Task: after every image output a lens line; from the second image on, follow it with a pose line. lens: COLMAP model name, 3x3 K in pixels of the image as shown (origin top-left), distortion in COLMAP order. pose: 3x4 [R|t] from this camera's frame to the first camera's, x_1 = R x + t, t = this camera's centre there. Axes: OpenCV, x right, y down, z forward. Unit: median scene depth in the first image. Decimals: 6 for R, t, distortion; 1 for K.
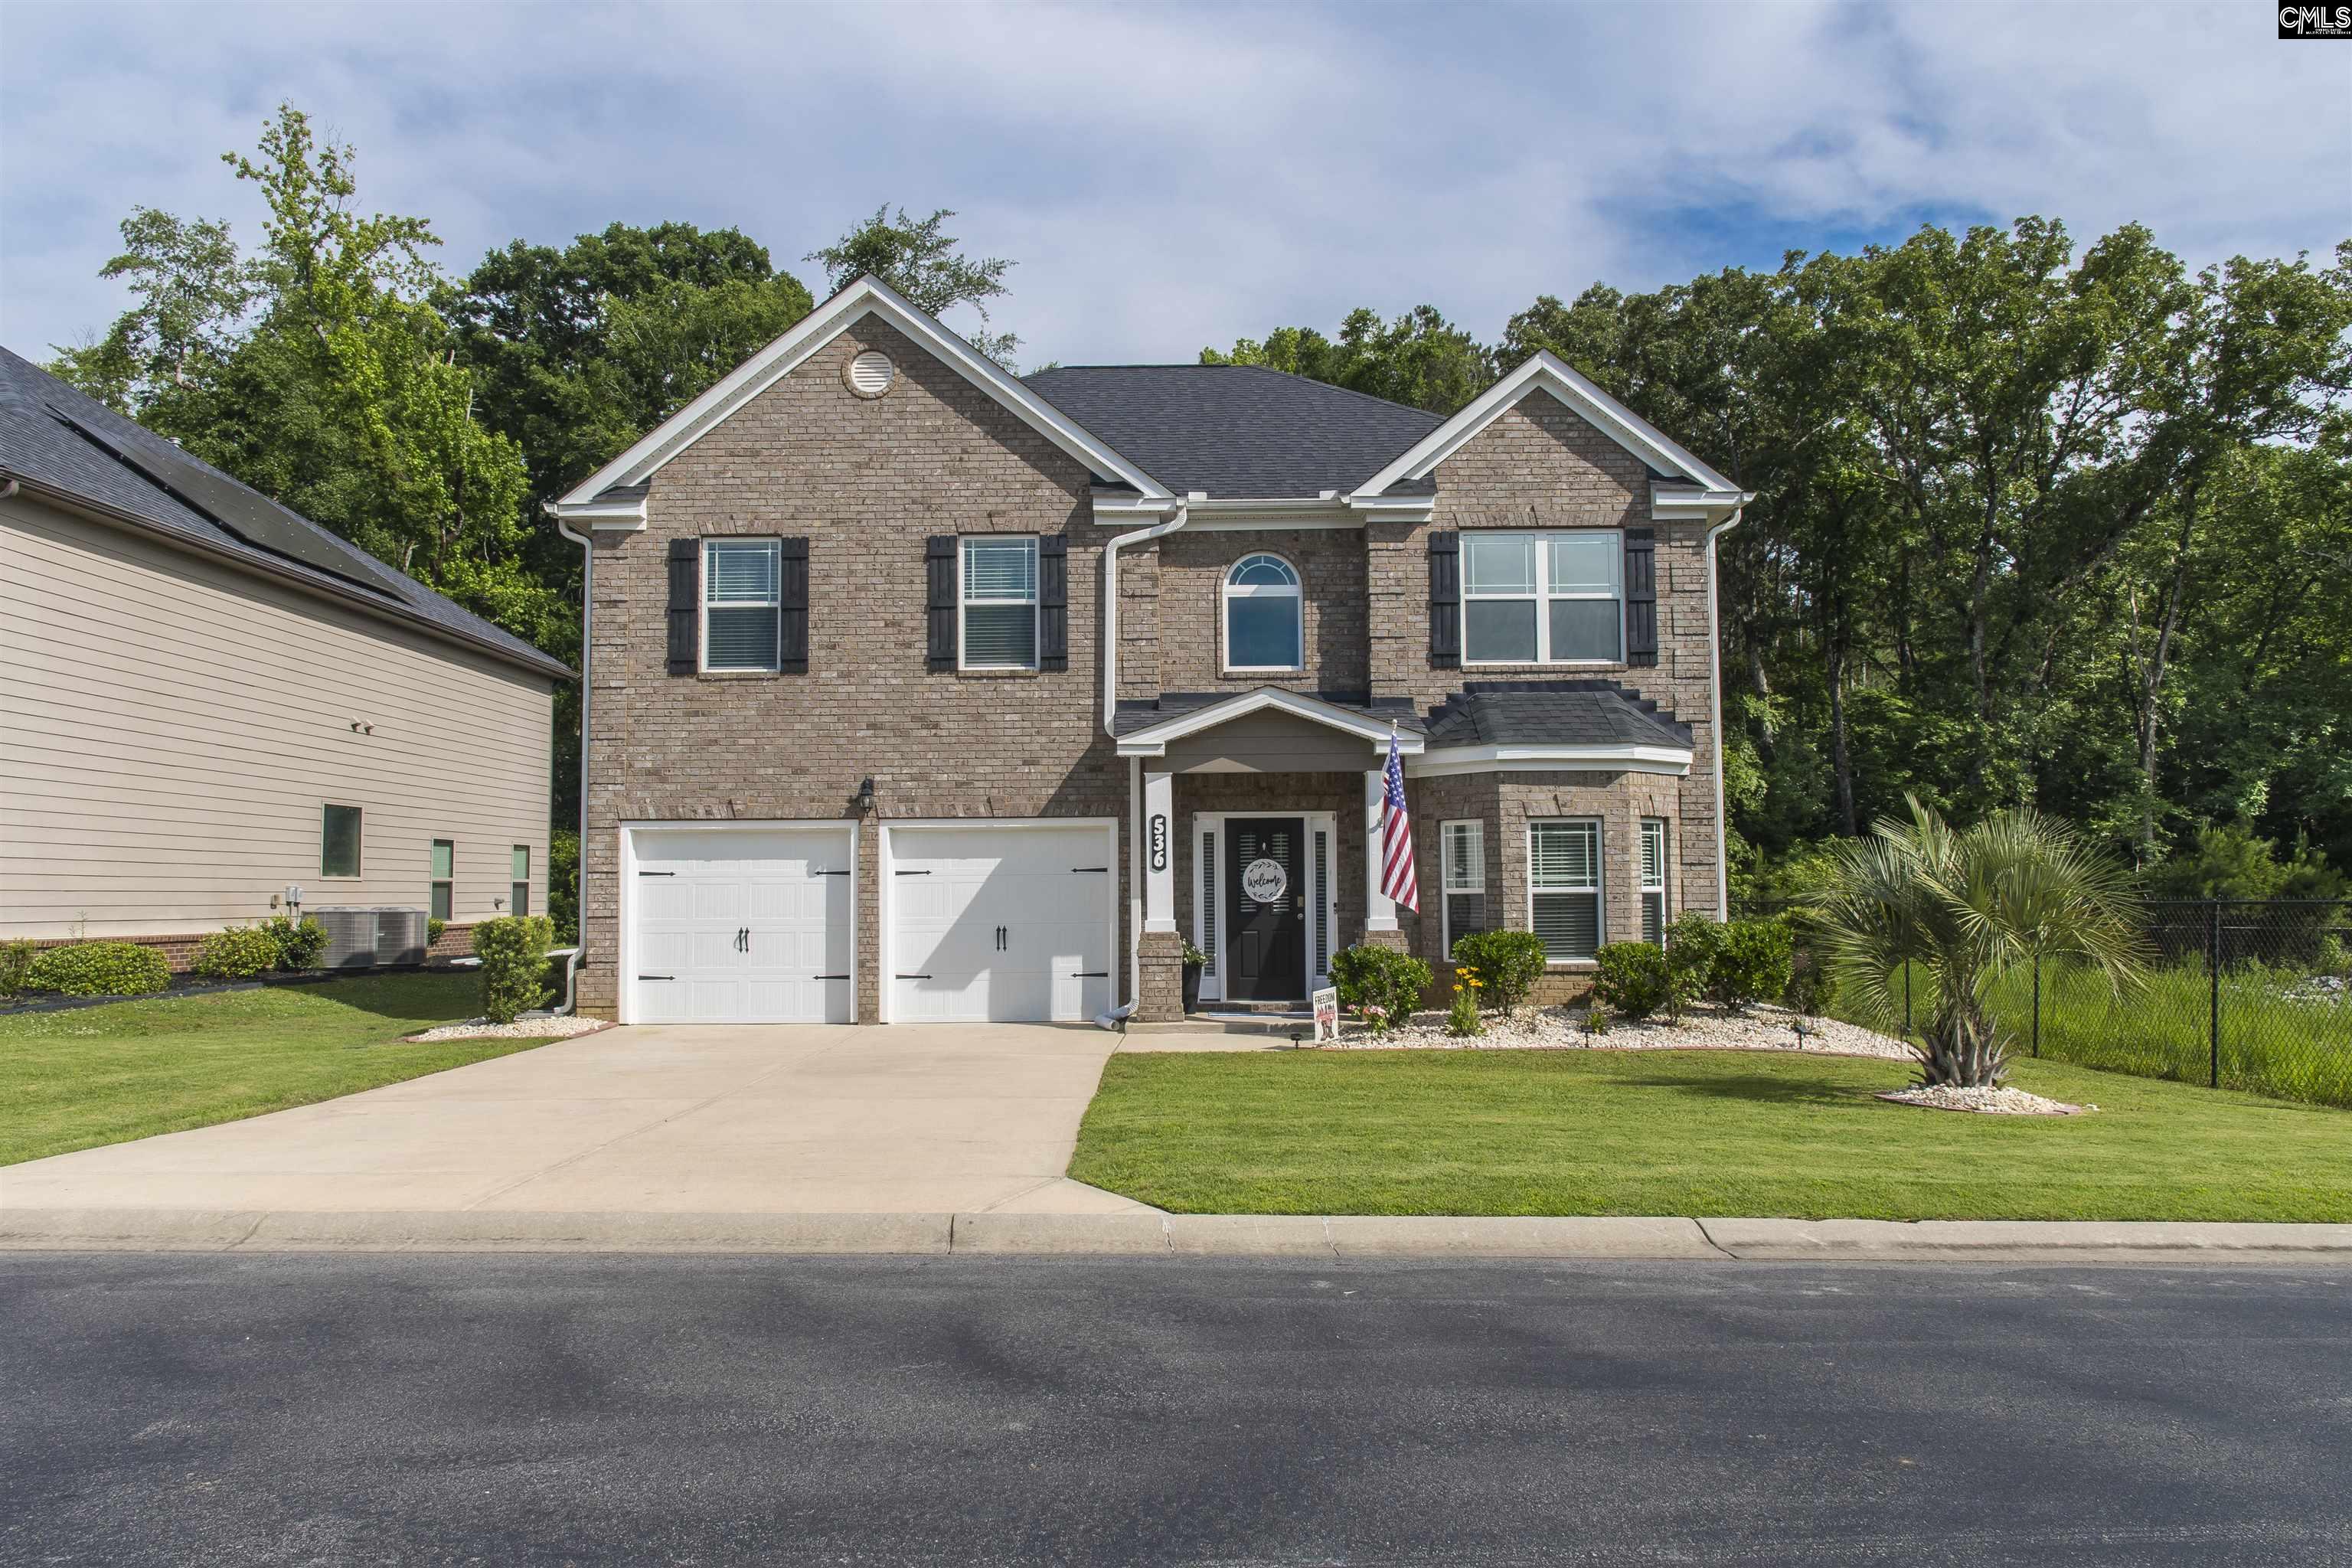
lens RADIAL K [[1598.4, 0, 1161.9], [0, 1598.4, 787.5], [0, 0, 1]] dist [0.007214, 0.004424]
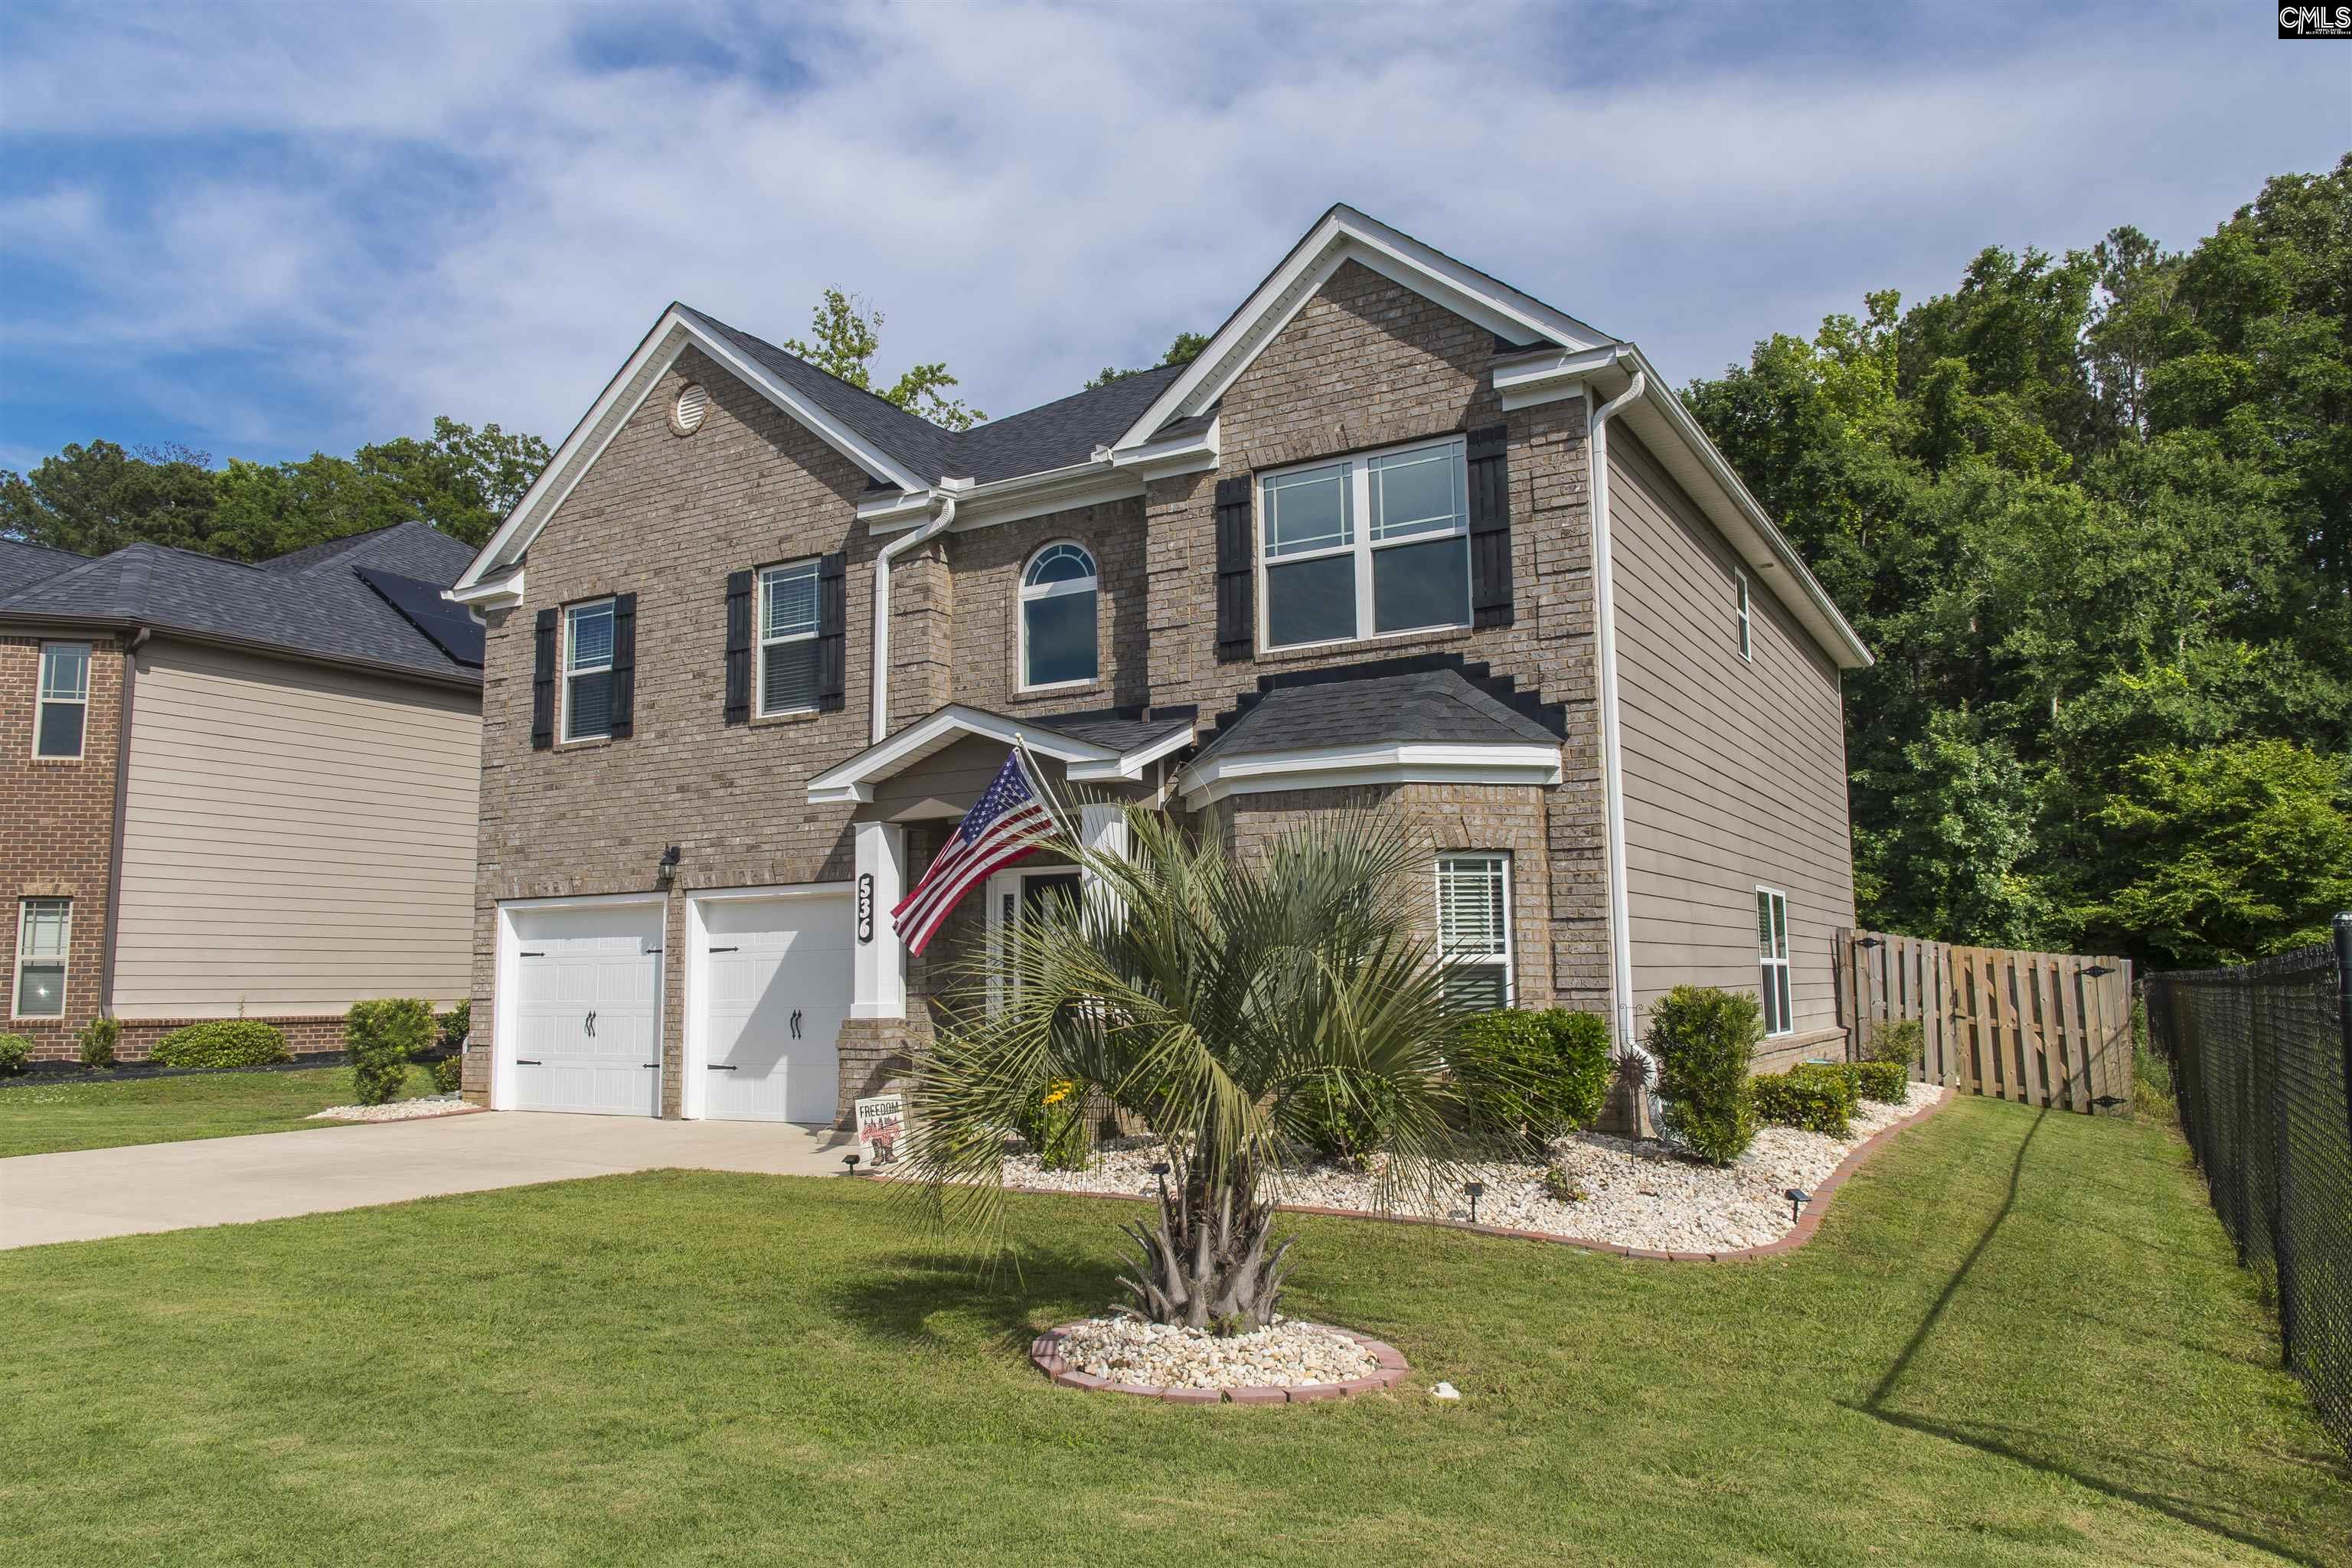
lens RADIAL K [[1598.4, 0, 1161.9], [0, 1598.4, 787.5], [0, 0, 1]] dist [0.007214, 0.004424]
pose [[0.867239, -0.063829, -0.493783, 0.505869], [0.037310, 0.997291, -0.063387, 0.028962], [0.496492, 0.036549, 0.867272, 0.346522]]
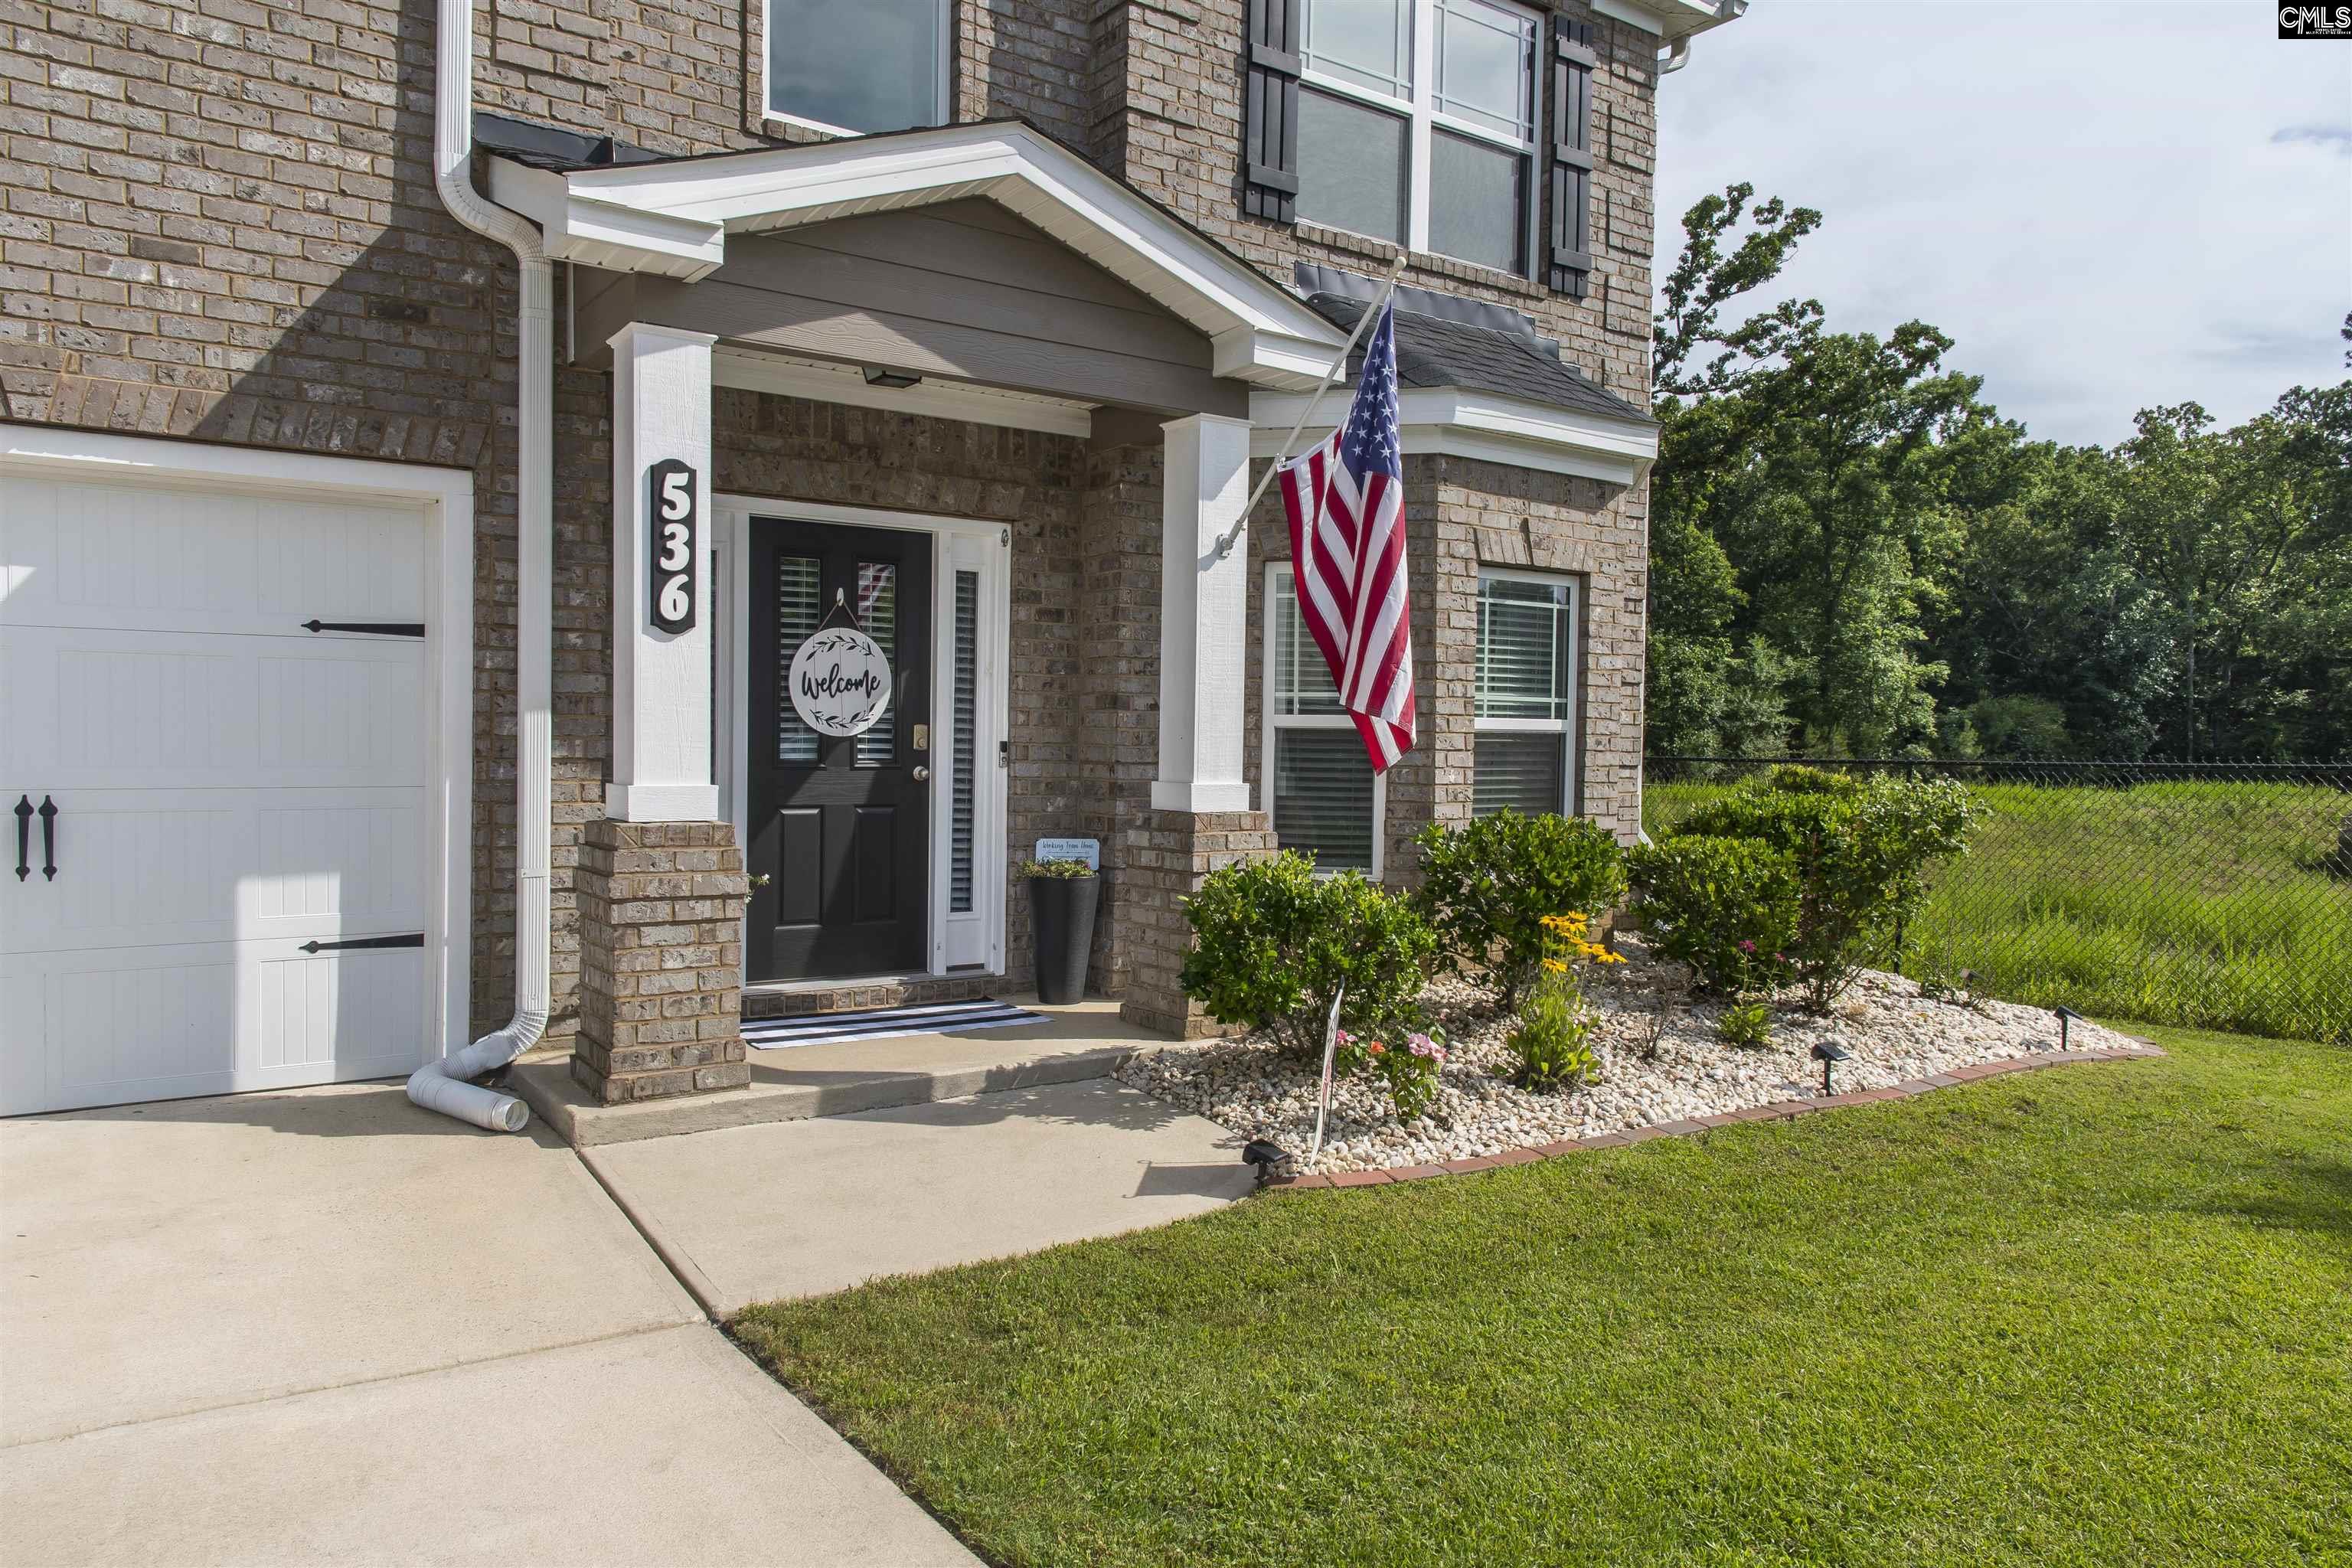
lens RADIAL K [[1593.1, 0, 1173.8], [0, 1593.1, 791.0], [0, 0, 1]] dist [0.005234, 0.000547]
pose [[0.812483, 0.000742, 0.582985, -0.102022], [-0.061598, 0.994511, 0.084581, 0.047337], [-0.579722, -0.104632, 0.808069, 0.637623]]
